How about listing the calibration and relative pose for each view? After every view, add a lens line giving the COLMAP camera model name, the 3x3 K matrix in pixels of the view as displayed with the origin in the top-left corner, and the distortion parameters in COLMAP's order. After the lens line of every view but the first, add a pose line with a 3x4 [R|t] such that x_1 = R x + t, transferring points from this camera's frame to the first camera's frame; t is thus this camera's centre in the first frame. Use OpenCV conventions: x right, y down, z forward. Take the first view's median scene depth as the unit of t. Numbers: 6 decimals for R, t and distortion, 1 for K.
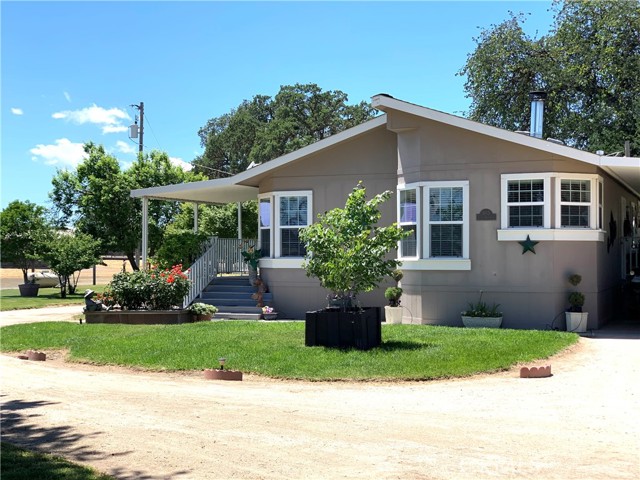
lens RADIAL K [[971.5, 0, 320.0], [0, 971.5, 240.0], [0, 0, 1]] dist [0.017844, 0.043641]
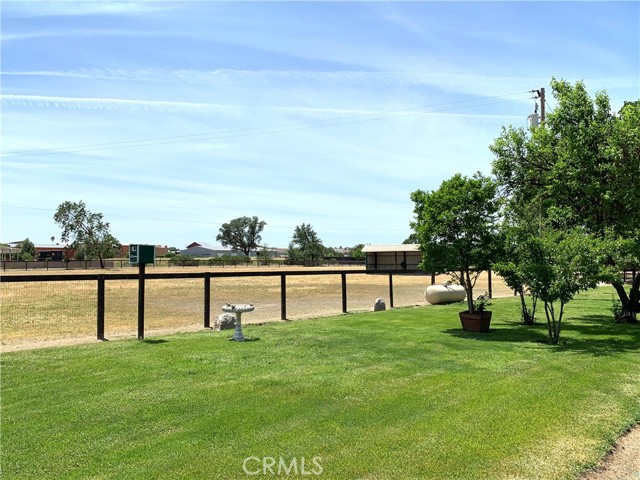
lens RADIAL K [[558.9, 0, 320.0], [0, 558.9, 240.0], [0, 0, 1]] dist [-0.003388, -0.000978]
pose [[0.927580, -0.036829, -0.371804, -0.249879], [0.026982, 0.999135, -0.031655, 0.008349], [0.372649, 0.019331, 0.927771, 0.614808]]
